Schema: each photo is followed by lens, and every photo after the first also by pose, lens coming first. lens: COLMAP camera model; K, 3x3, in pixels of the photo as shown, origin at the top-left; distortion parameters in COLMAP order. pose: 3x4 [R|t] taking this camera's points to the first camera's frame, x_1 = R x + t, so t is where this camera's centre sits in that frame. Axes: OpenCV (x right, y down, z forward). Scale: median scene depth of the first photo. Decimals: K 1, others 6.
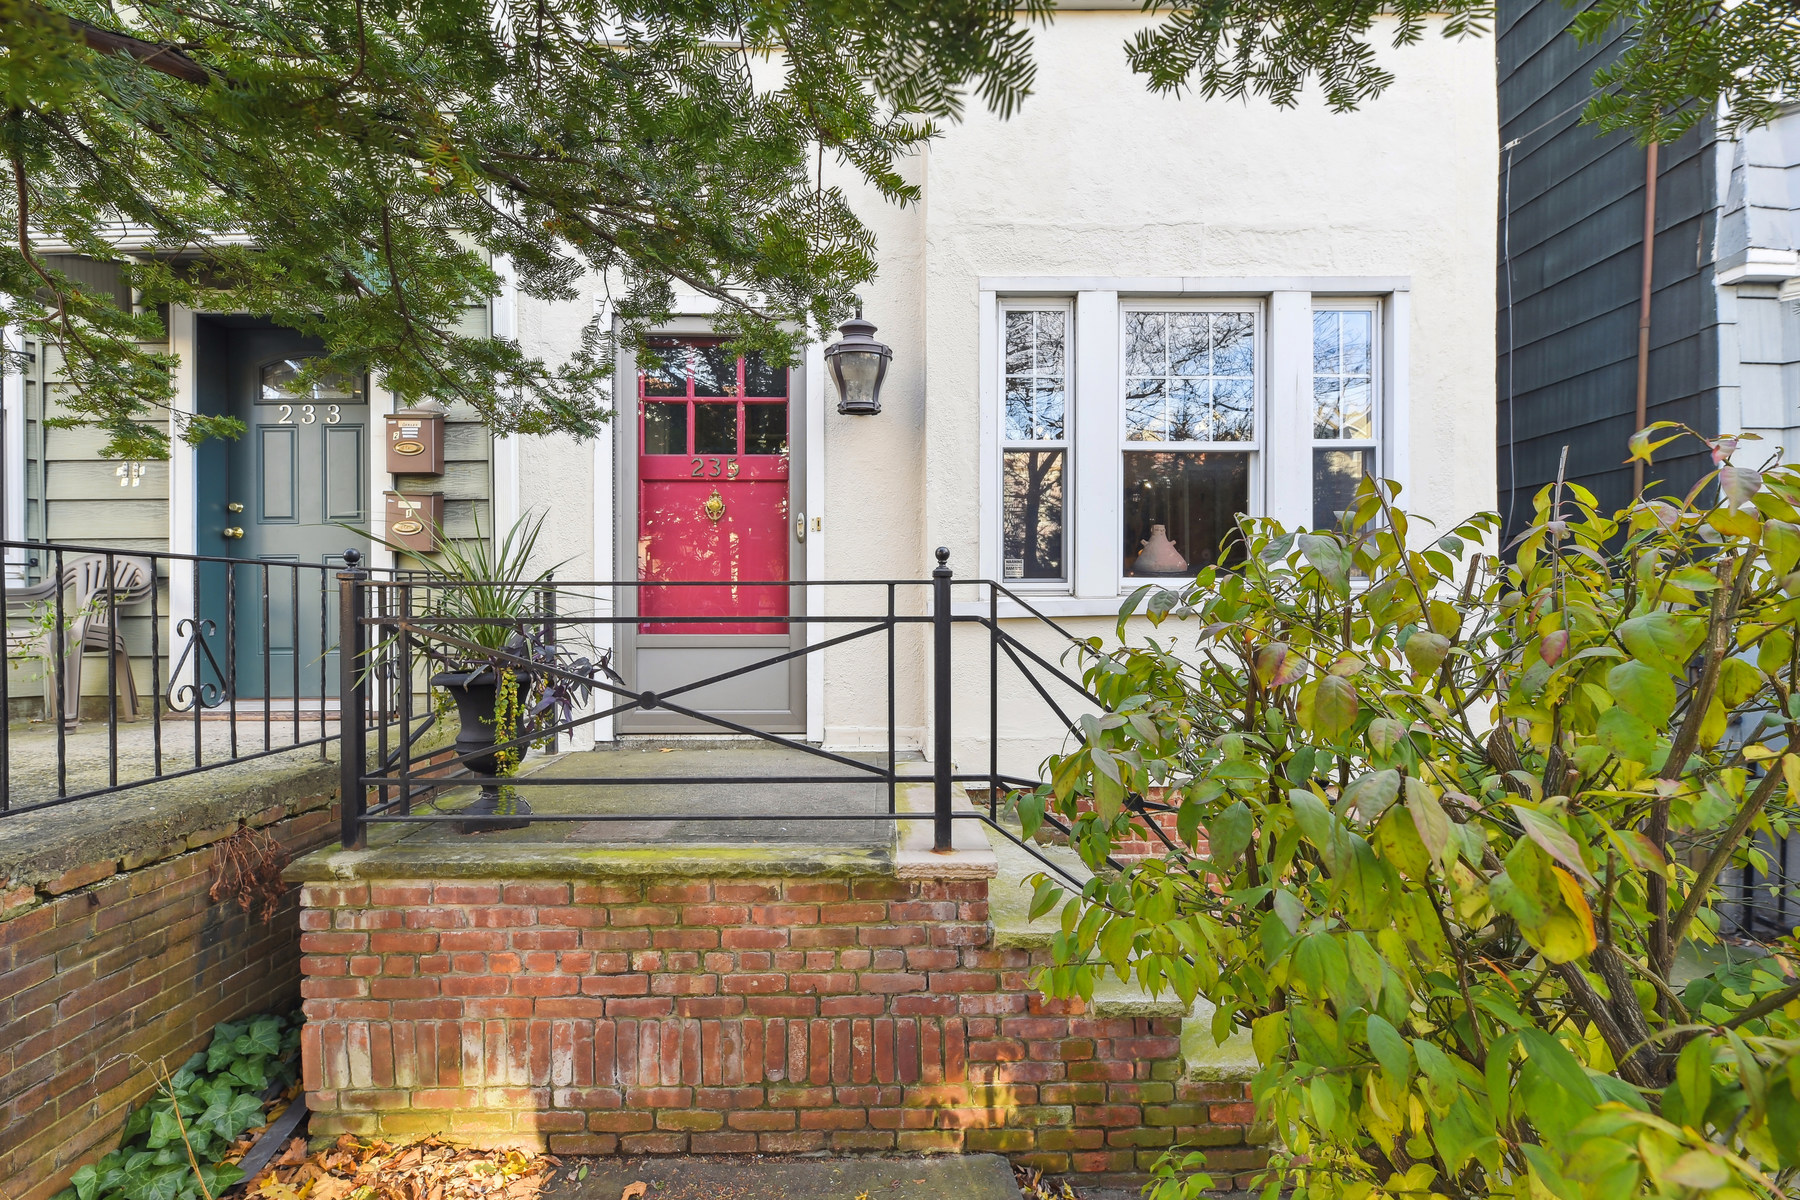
lens RADIAL K [[832.5, 0, 899.5], [0, 832.5, 645.0], [0, 0, 1]] dist [-0.000301, -0.000054]
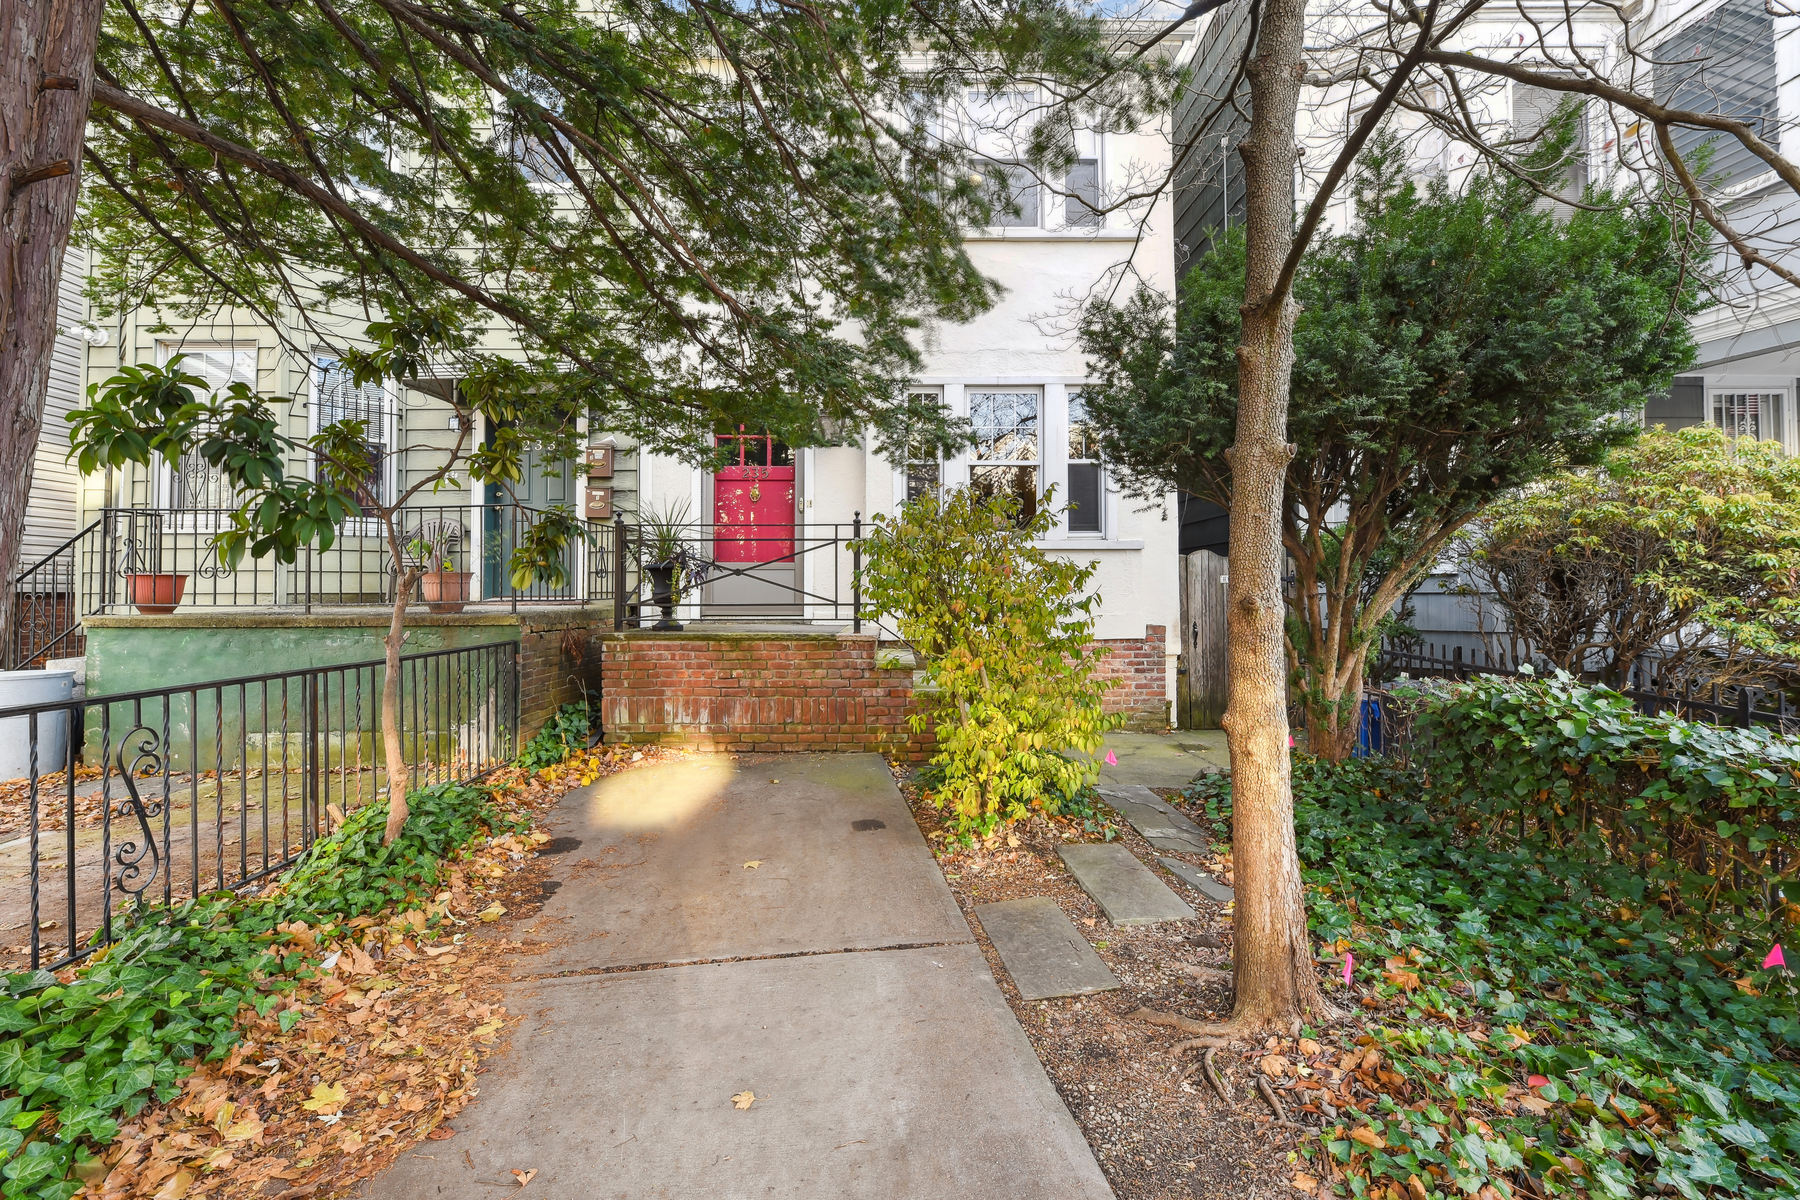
lens RADIAL K [[821.9, 0, 900.0], [0, 821.9, 600.0], [0, 0, 1]] dist [-0.000090, -0.000036]
pose [[0.999994, 0.000917, -0.003225, 0.187223], [-0.001032, 0.999355, -0.035890, 0.235591], [0.003190, 0.035893, 0.999351, -1.434601]]
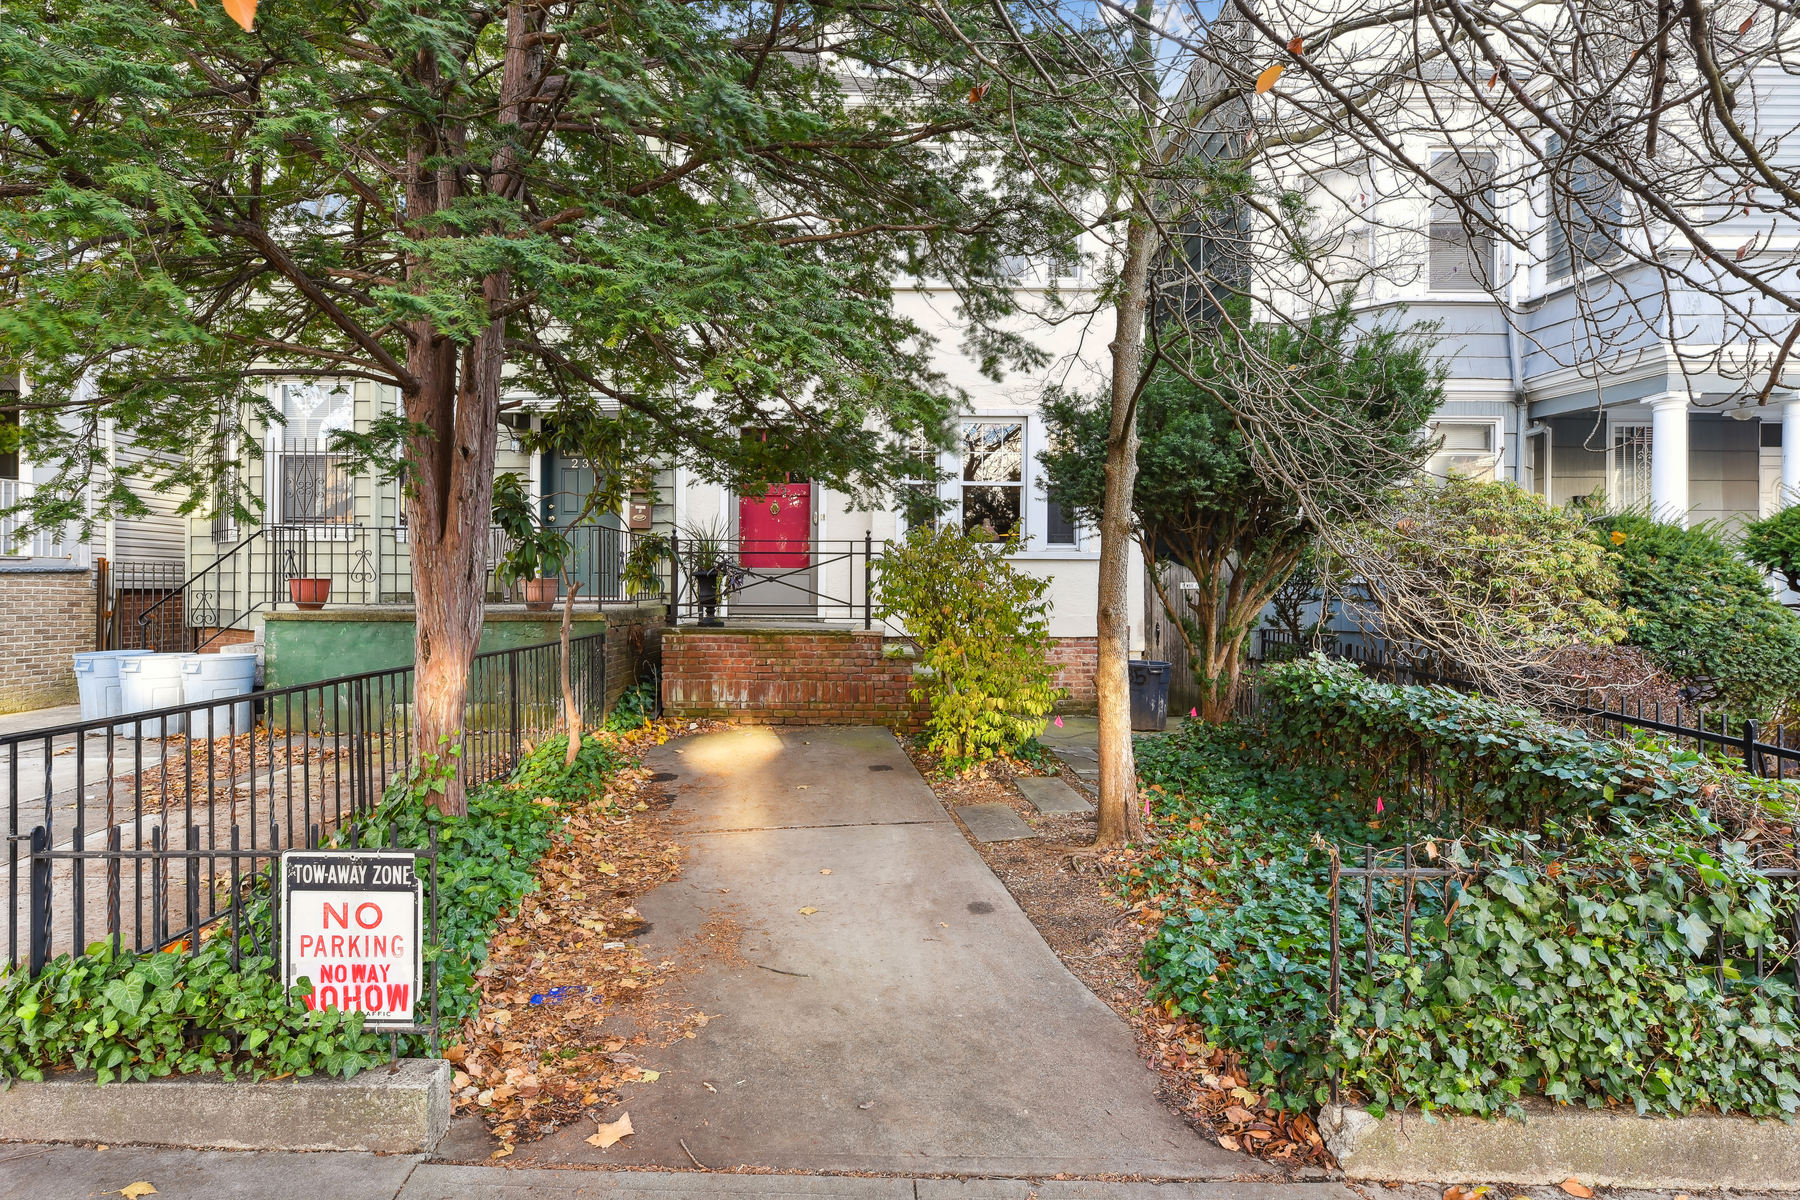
lens RADIAL K [[1152.6, 0, 900.0], [0, 1152.6, 600.0], [0, 0, 1]] dist [0.000092, 0.000029]
pose [[0.999933, 0.008592, 0.007773, 0.137057], [-0.008372, 0.999576, -0.027906, 0.254738], [-0.008010, 0.027839, 0.999580, -3.198999]]
